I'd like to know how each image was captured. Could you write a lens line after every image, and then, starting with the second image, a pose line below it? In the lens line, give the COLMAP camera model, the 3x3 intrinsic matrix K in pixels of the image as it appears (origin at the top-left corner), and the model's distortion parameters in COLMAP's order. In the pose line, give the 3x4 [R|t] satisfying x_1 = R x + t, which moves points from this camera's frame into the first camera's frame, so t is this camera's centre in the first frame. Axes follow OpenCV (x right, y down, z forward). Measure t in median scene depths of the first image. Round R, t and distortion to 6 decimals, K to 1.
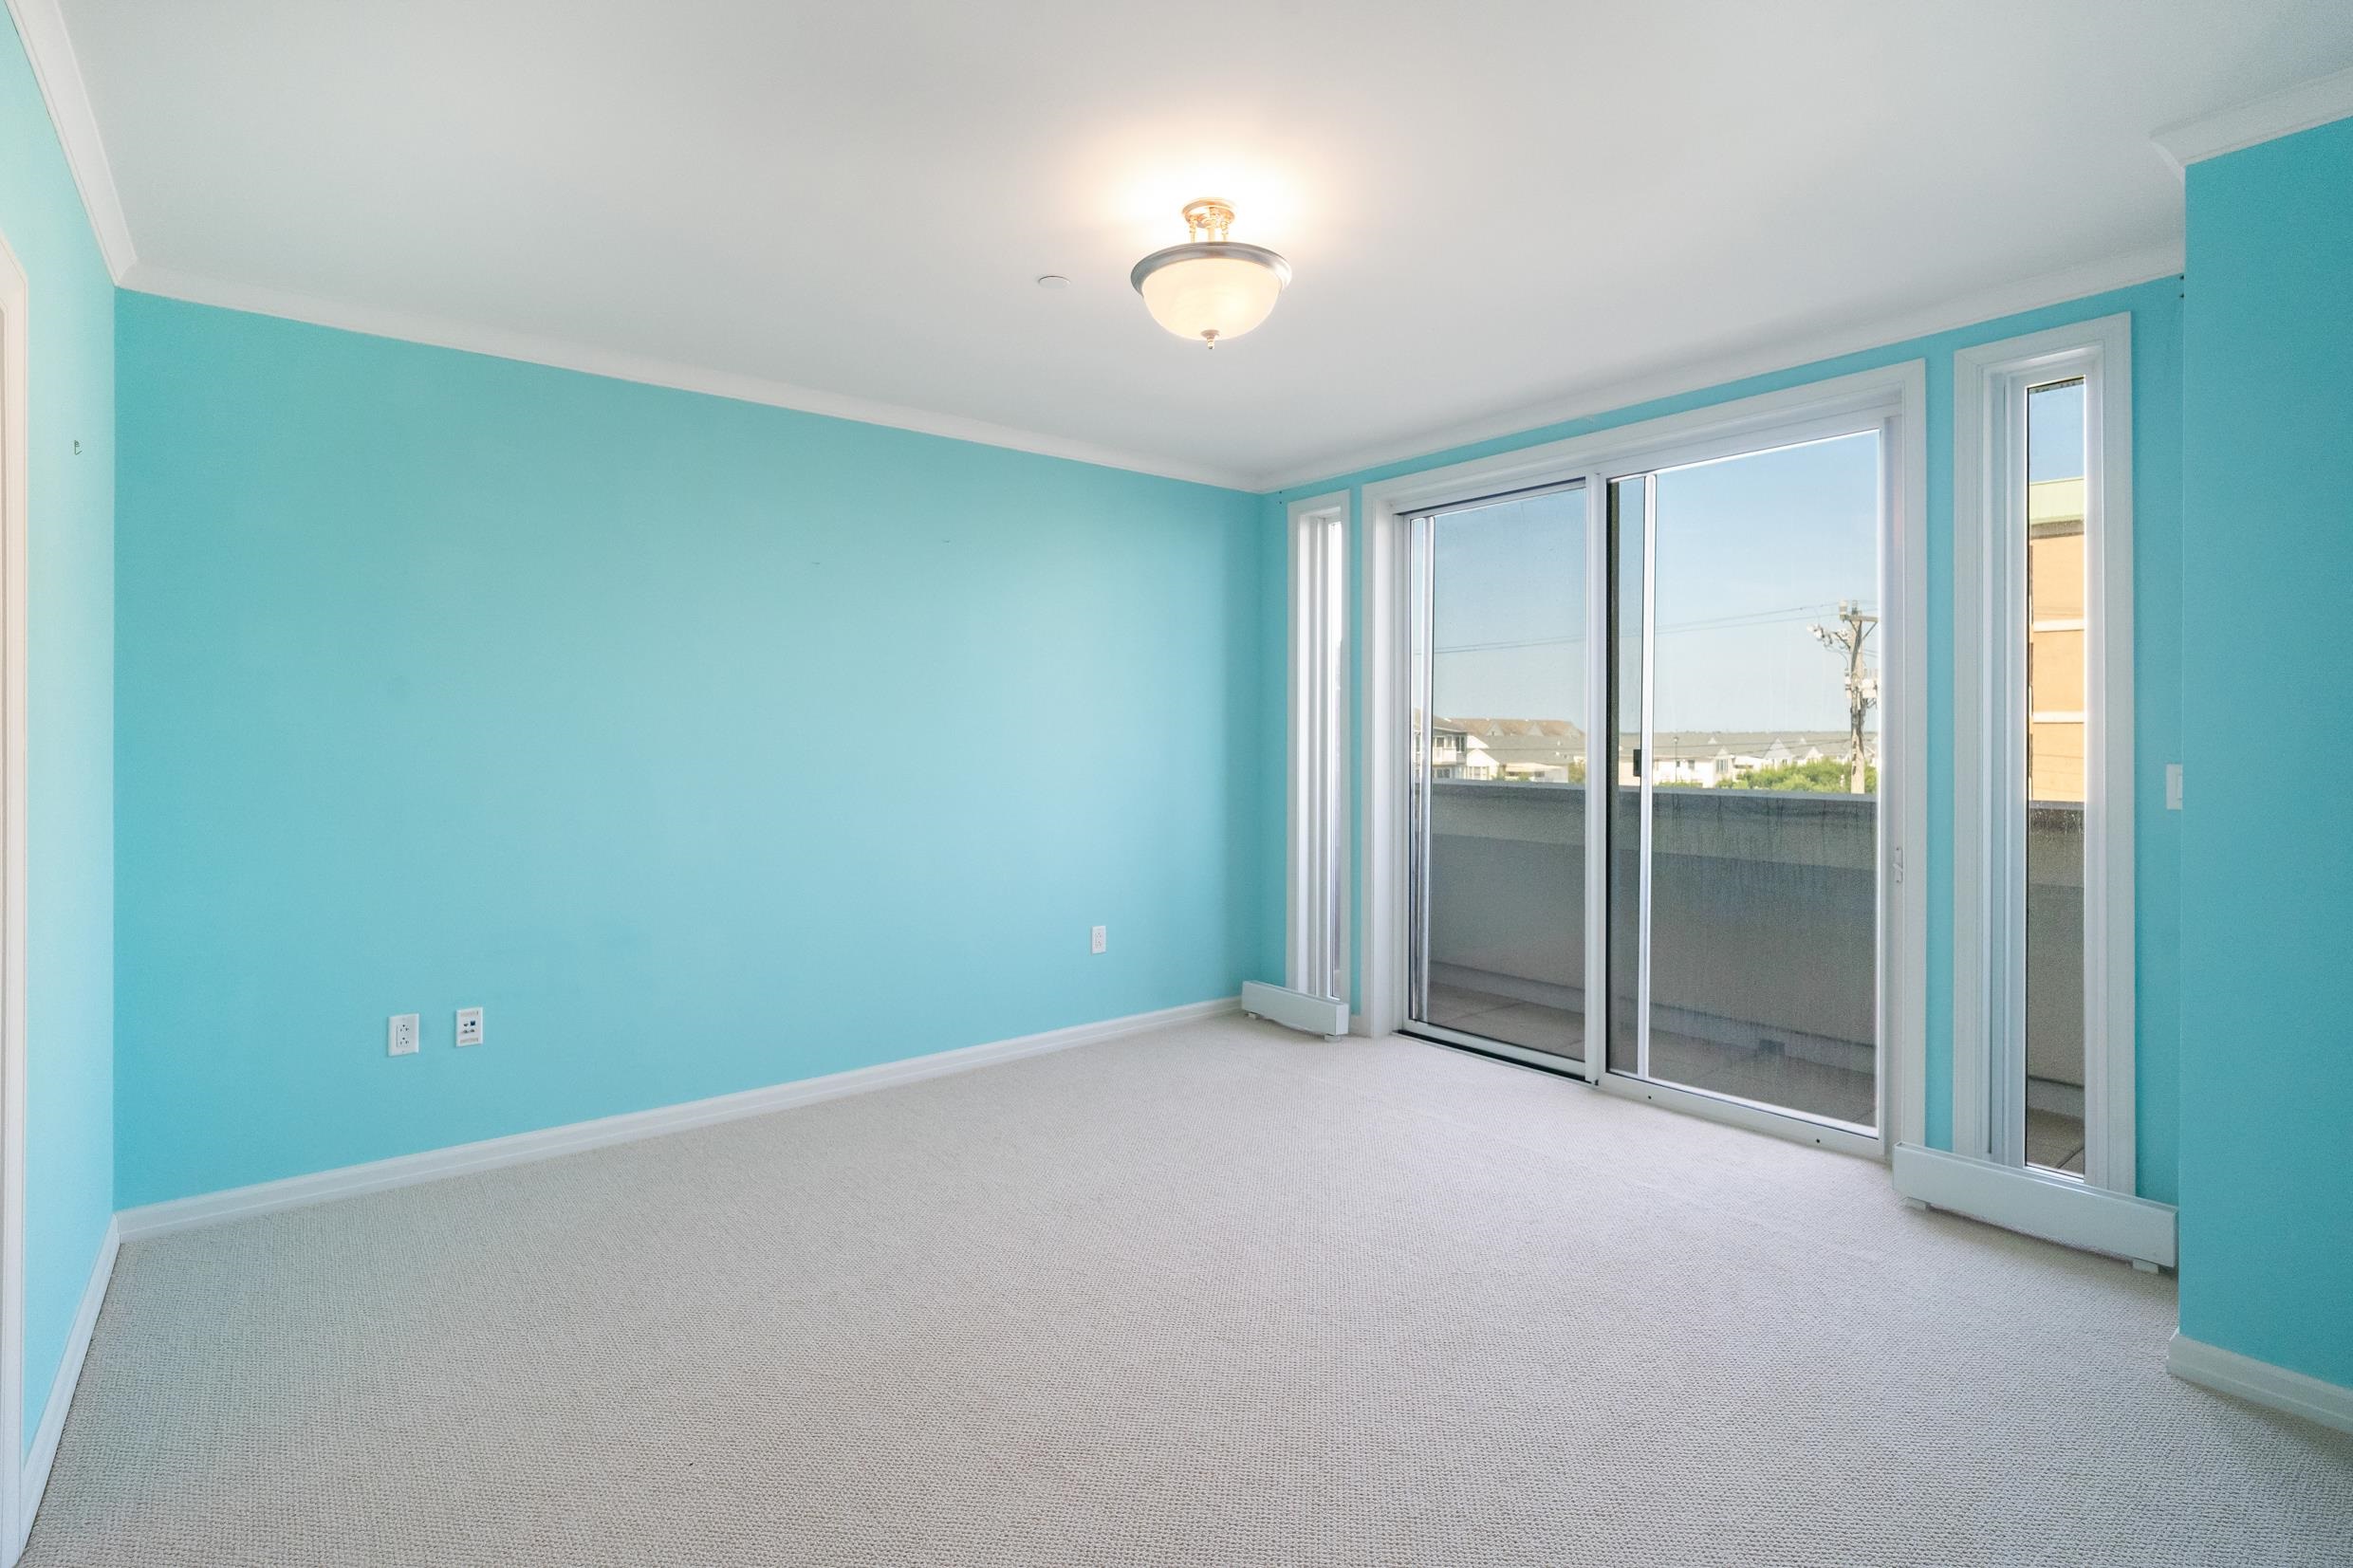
lens RADIAL K [[1126.6, 0, 1177.3], [0, 1126.6, 735.8], [0, 0, 1]] dist [-0.000753, 0.000351]
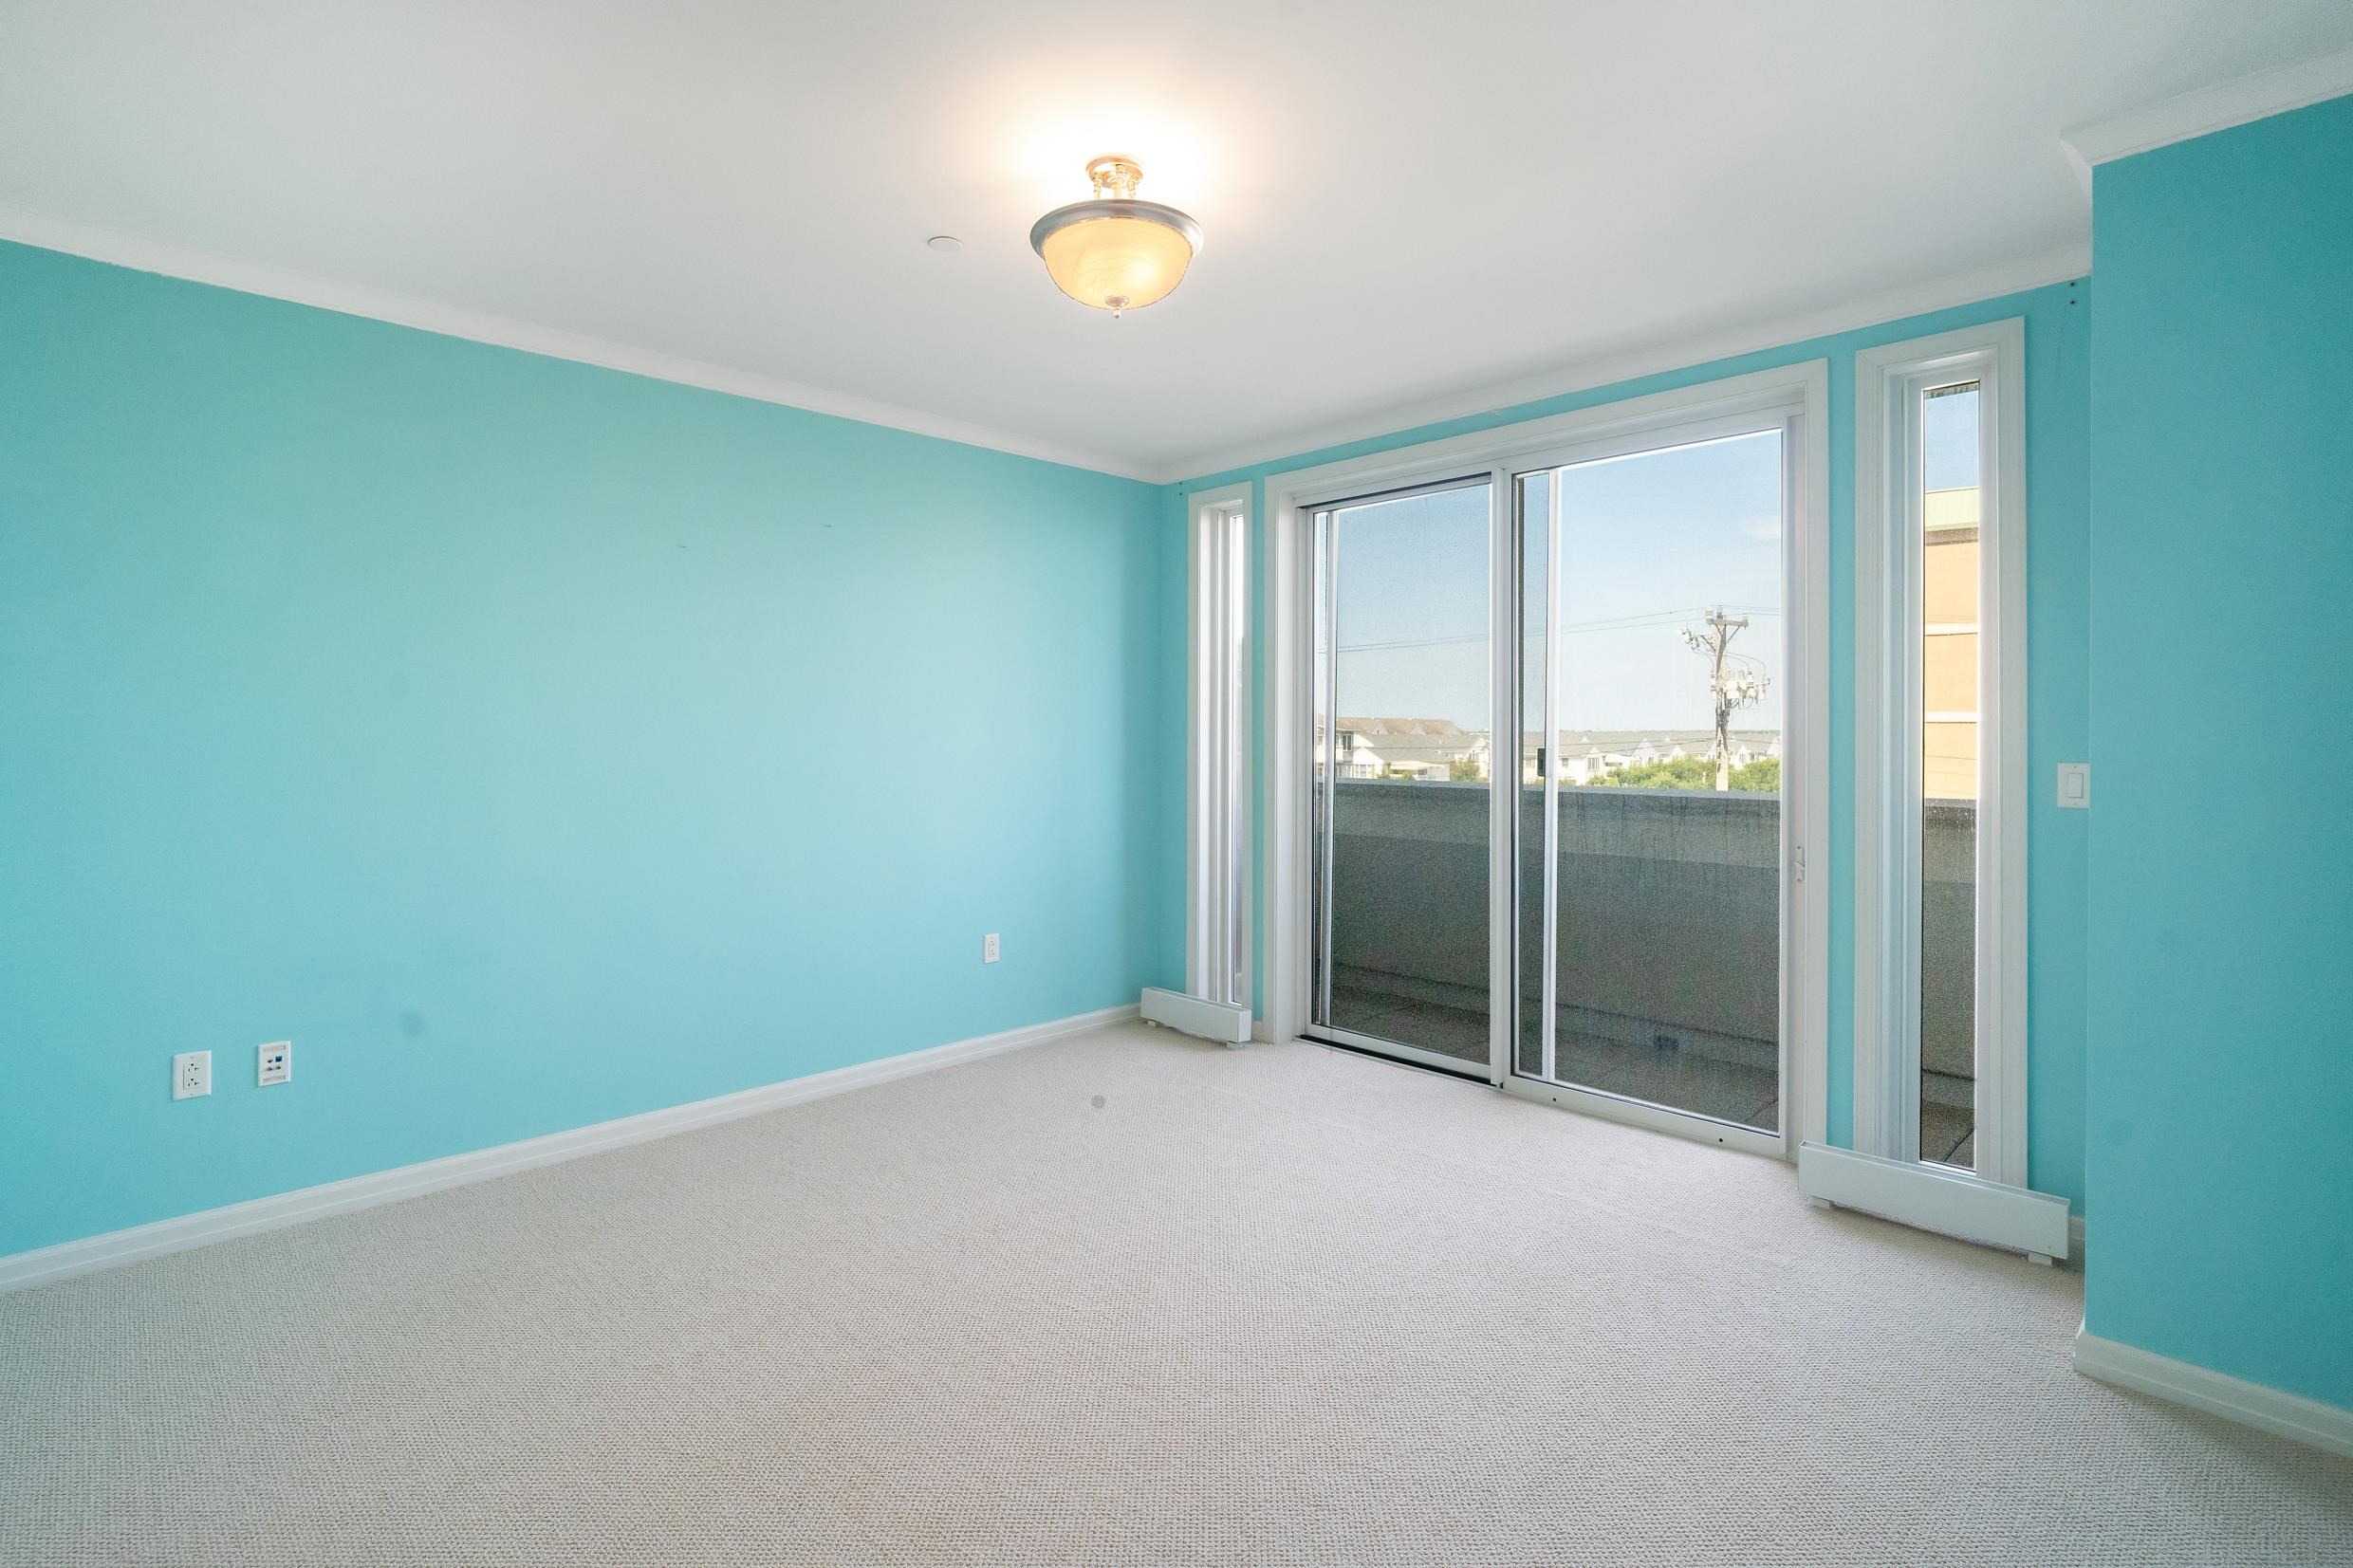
lens RADIAL K [[1125.6, 0, 1173.7], [0, 1125.6, 739.6], [0, 0, 1]] dist [-0.000403, 0.000271]
pose [[0.995588, 0.000082, 0.093835, -0.008496], [-0.000506, 0.999990, 0.004493, 0.000012], [-0.093833, -0.004521, 0.995578, 0.054728]]
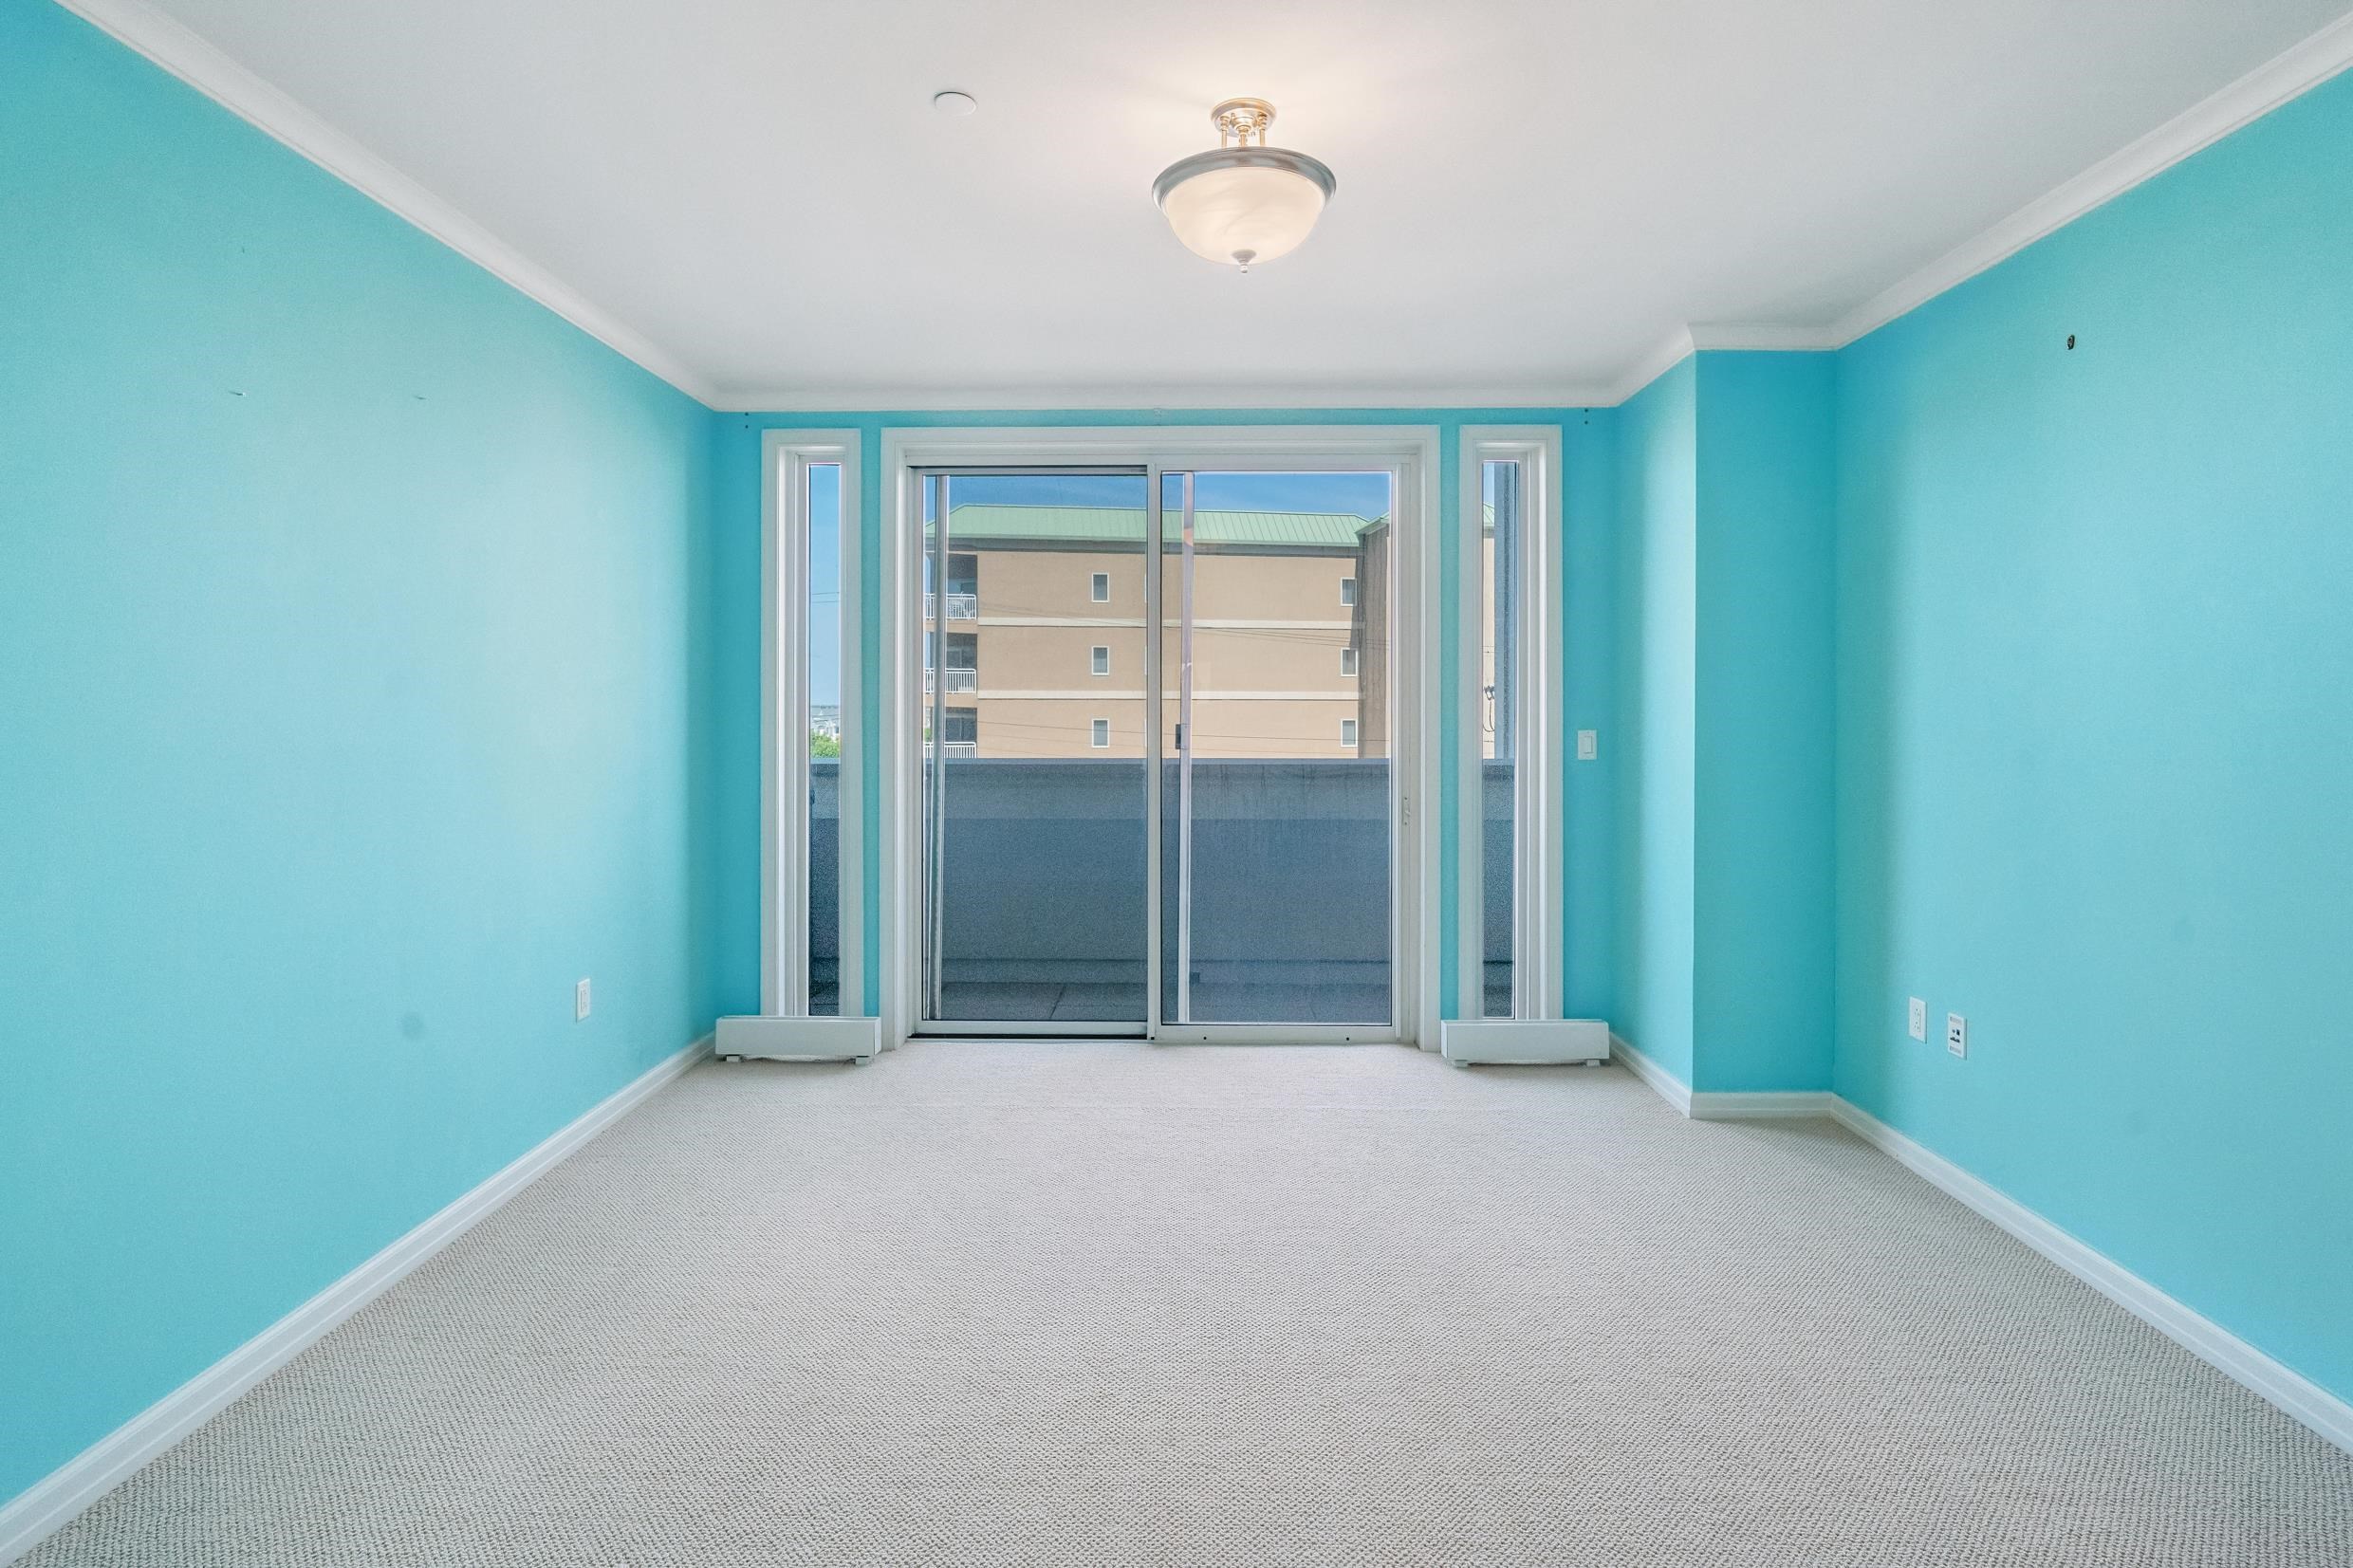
lens RADIAL K [[1126.6, 0, 1177.3], [0, 1126.6, 735.8], [0, 0, 1]] dist [-0.000753, 0.000351]
pose [[0.646426, -0.017651, 0.762773, -0.518128], [-0.000713, 0.999718, 0.023738, -0.004692], [-0.762977, -0.015888, 0.646231, 0.360558]]
